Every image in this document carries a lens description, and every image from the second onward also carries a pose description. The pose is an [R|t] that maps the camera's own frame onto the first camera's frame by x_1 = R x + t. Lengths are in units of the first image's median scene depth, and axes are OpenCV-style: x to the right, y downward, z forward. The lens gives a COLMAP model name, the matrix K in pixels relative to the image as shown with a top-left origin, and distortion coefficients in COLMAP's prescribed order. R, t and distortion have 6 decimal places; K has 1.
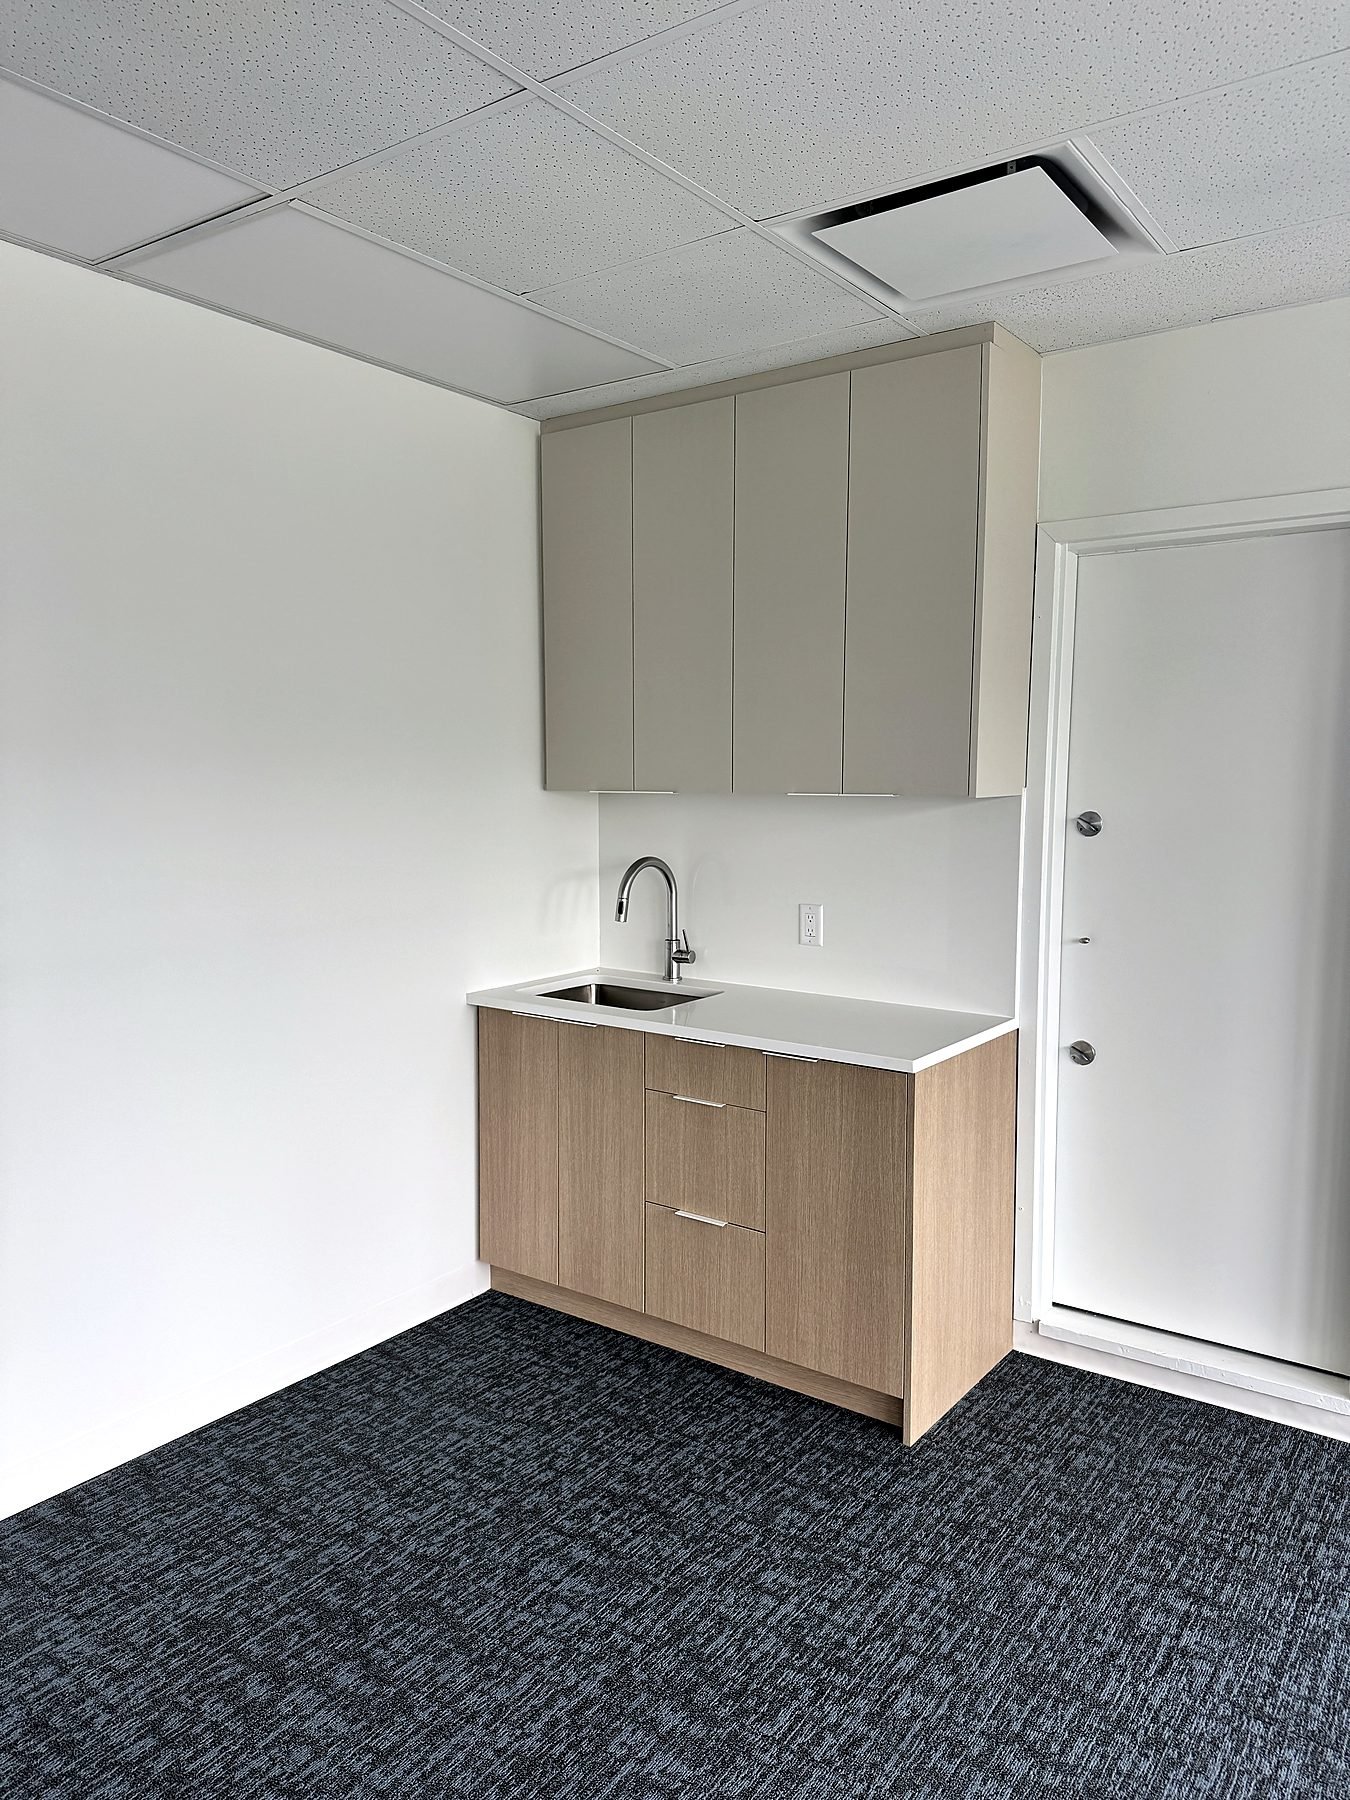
lens RADIAL K [[1227.5, 0, 594.2], [0, 1227.5, 902.6], [0, 0, 1]] dist [0.124467, -0.184532]
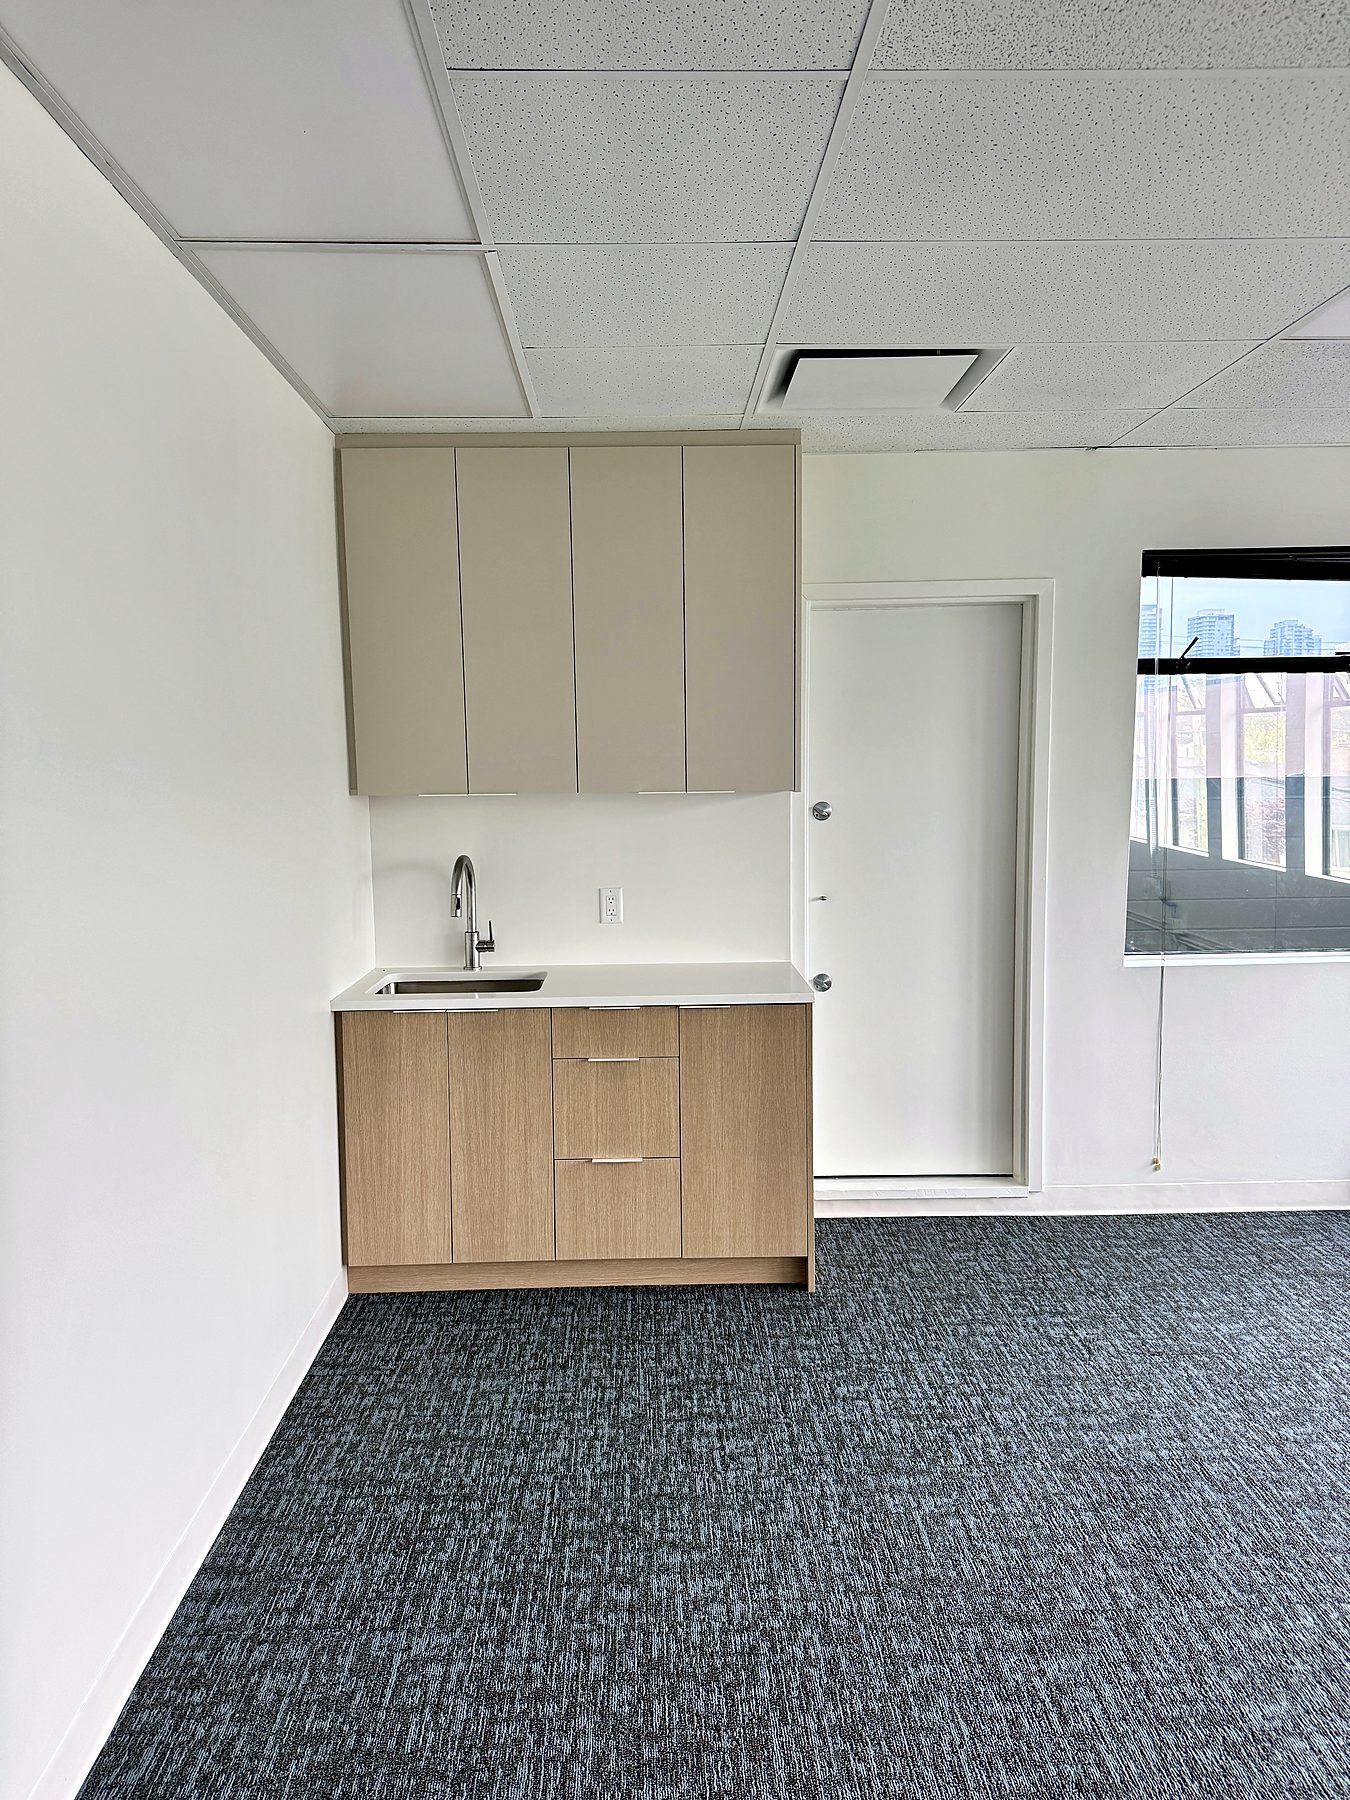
lens RADIAL K [[1196.3, 0, 678.9], [0, 1196.3, 903.8], [0, 0, 1]] dist [0.124936, -0.216501]
pose [[0.808760, -0.077222, 0.583047, -0.485774], [0.078736, 0.996635, 0.022782, -0.004984], [-0.582844, 0.027482, 0.812119, 0.043787]]
